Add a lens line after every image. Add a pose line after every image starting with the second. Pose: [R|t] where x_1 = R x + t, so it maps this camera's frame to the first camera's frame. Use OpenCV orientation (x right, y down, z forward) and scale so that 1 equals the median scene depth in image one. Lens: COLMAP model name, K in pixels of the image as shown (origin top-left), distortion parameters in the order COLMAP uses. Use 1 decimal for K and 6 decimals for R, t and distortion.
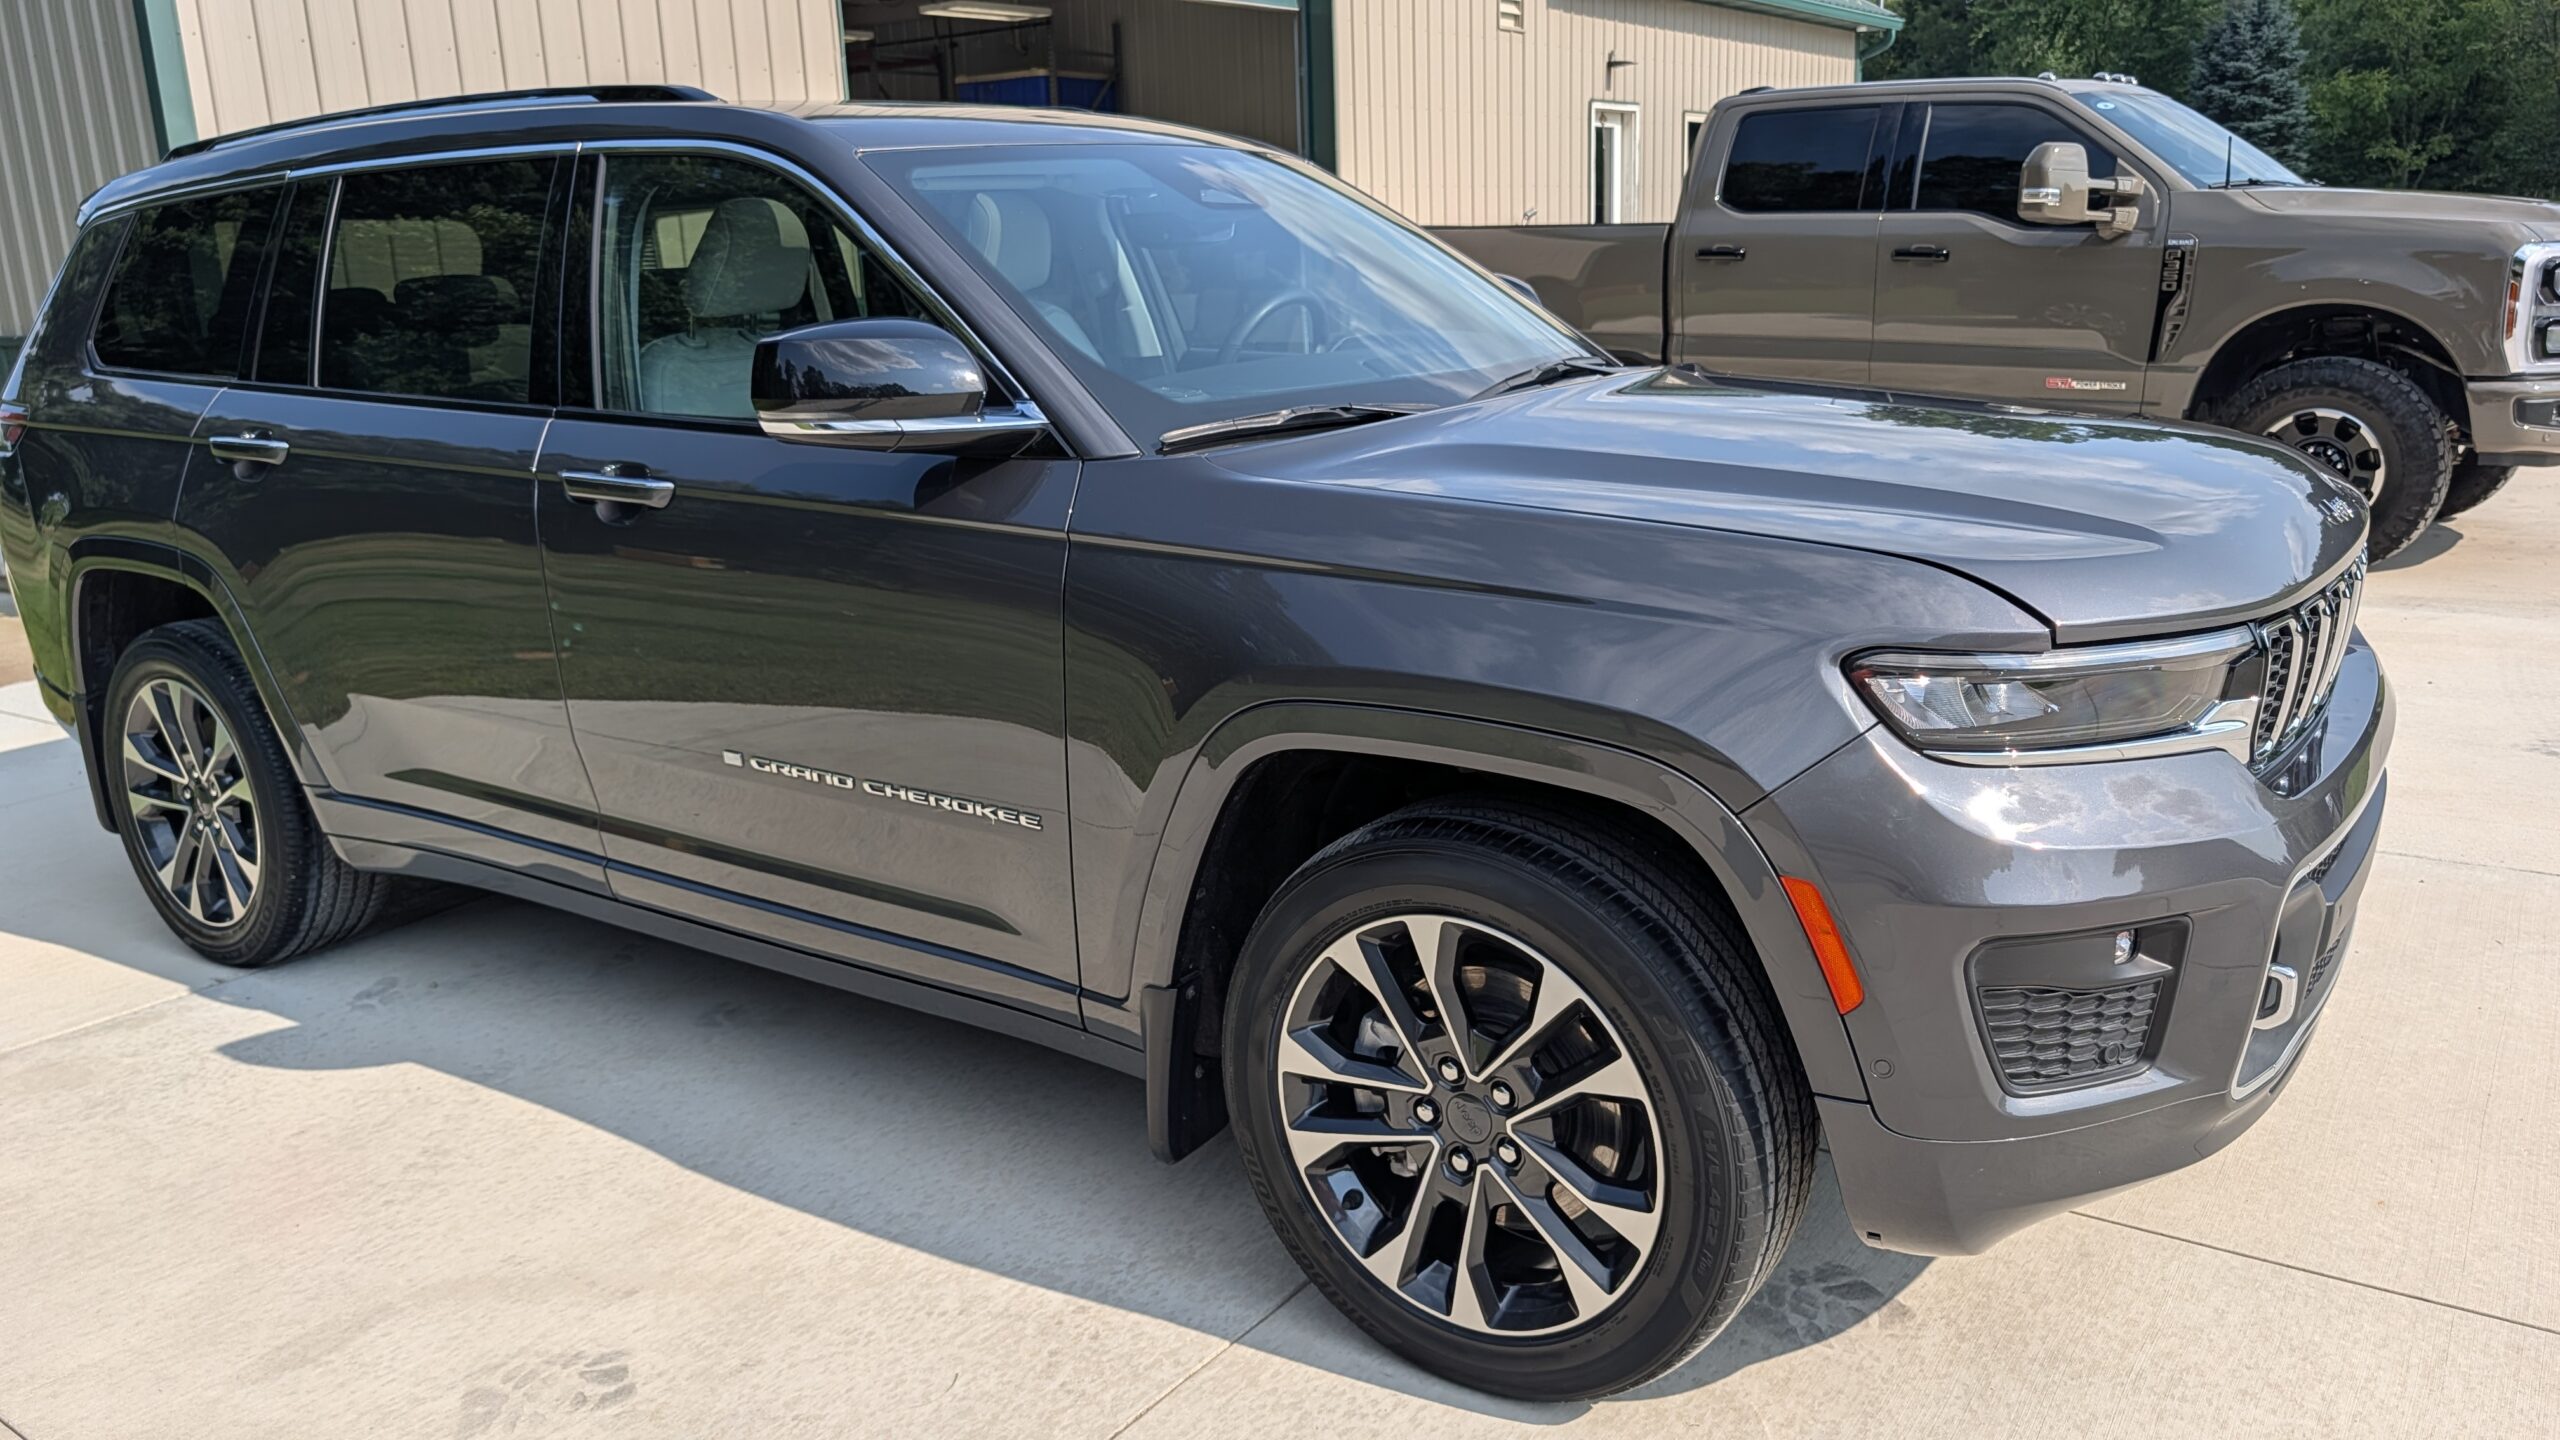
lens RADIAL K [[1816.0, 0, 1280.0], [0, 1816.0, 720.0], [0, 0, 1]] dist [0.001781, -0.004853]
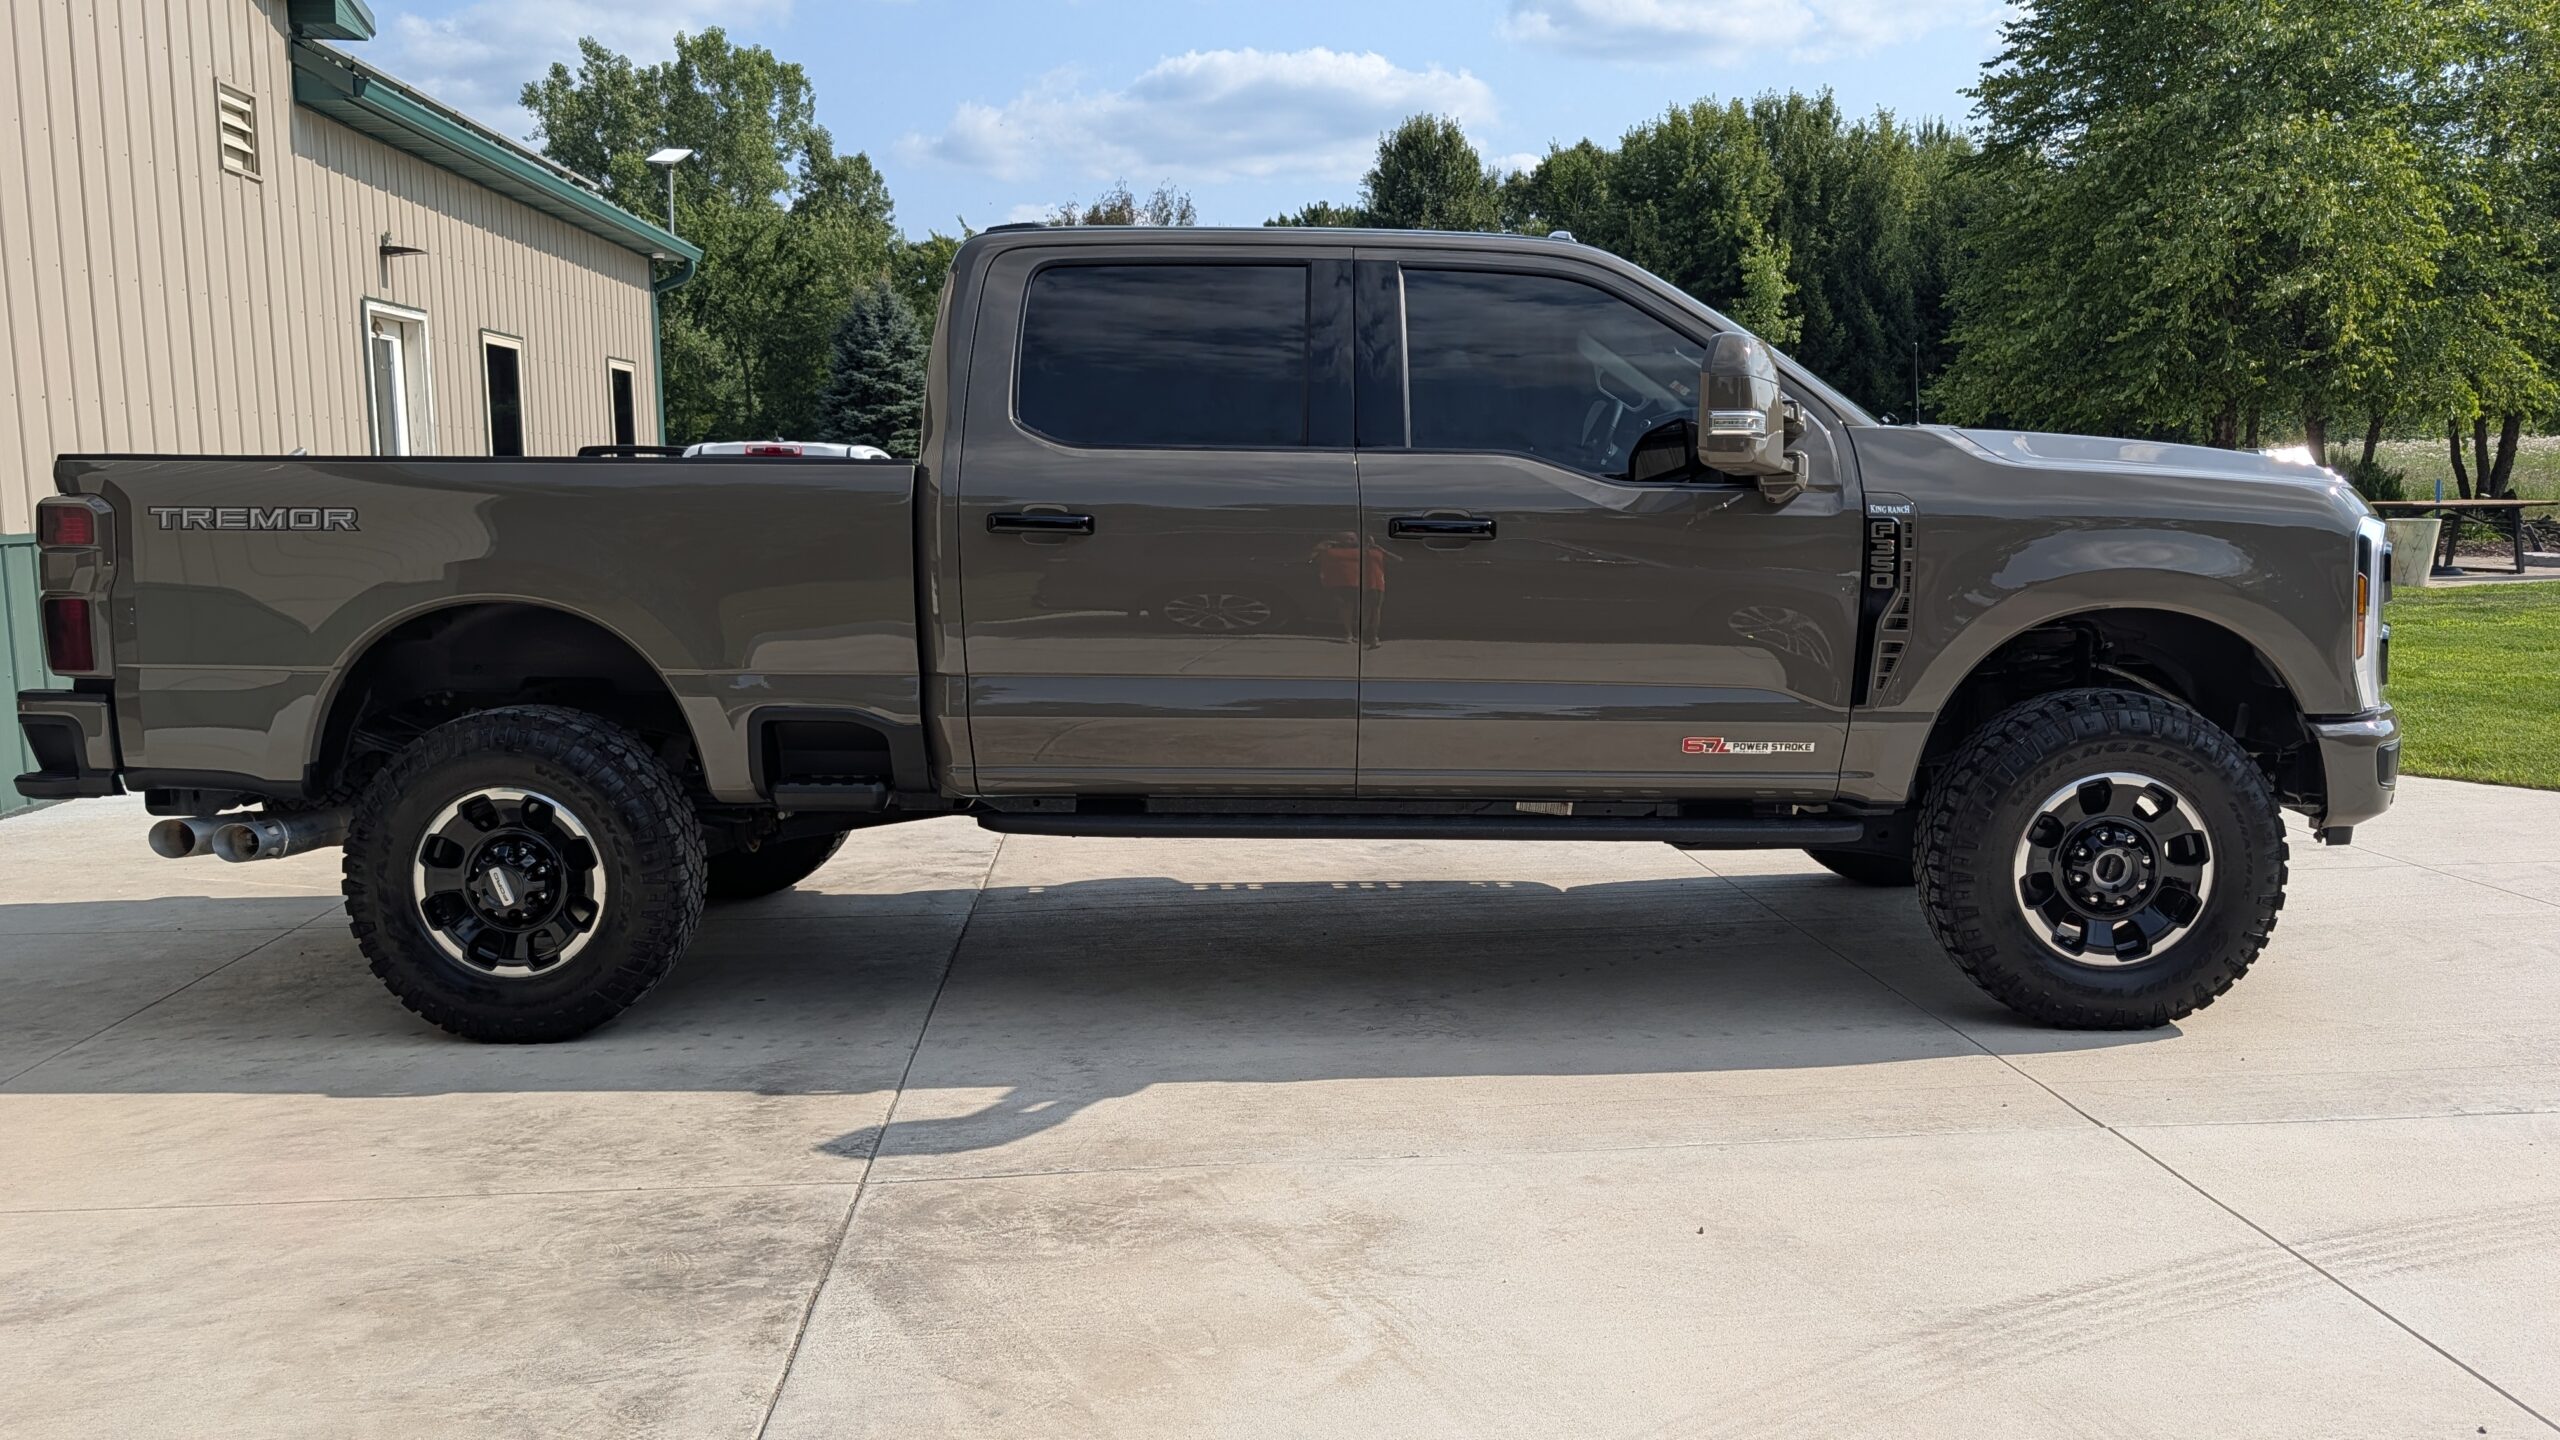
lens RADIAL K [[1848.2, 0, 1273.7], [0, 1848.2, 740.7], [0, 0, 1]] dist [-0.006009, 0.002596]
pose [[0.764746, -0.064542, 0.641091, -0.031825], [0.149437, 0.985608, -0.079034, -0.100143], [-0.626763, 0.156243, 0.763385, 0.396987]]
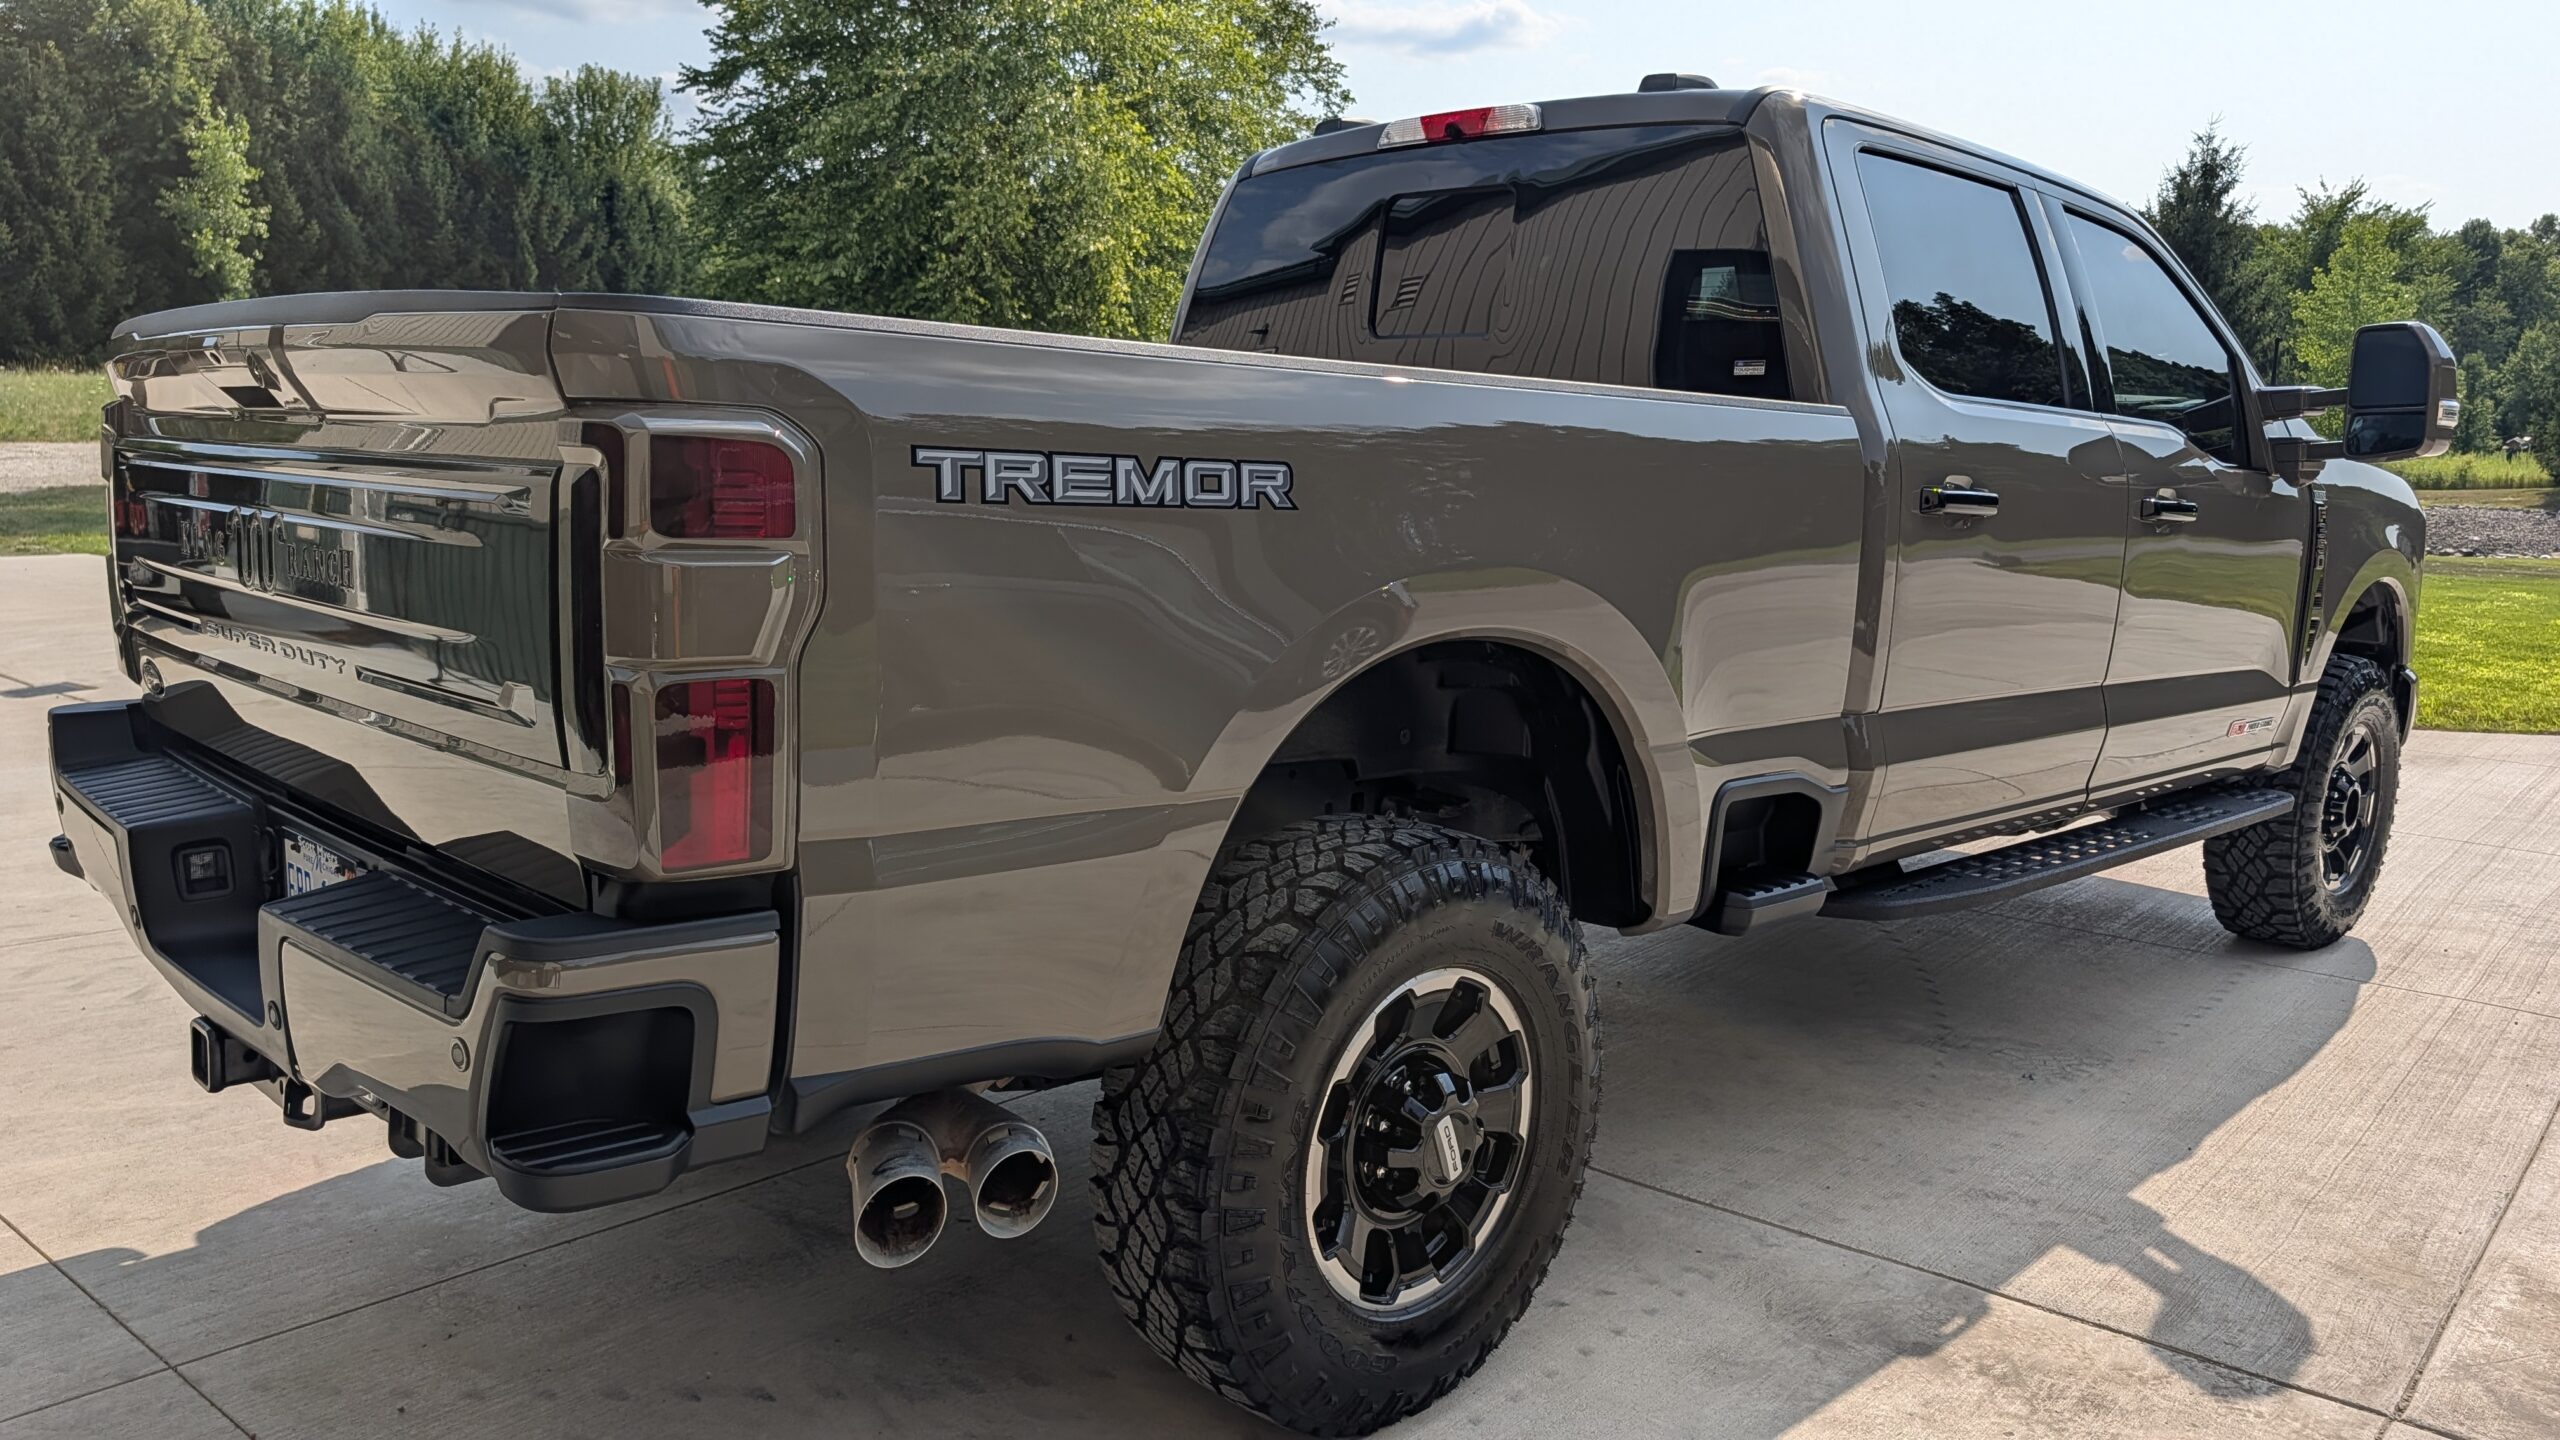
lens RADIAL K [[1883.4, 0, 1280.0], [0, 1883.4, 720.0], [0, 0, 1]] dist [0.007213, -0.004856]
pose [[0.074287, -0.117141, 0.990333, -0.118666], [0.214877, 0.971630, 0.098810, -0.194212], [-0.973812, 0.205460, 0.097350, 0.765249]]
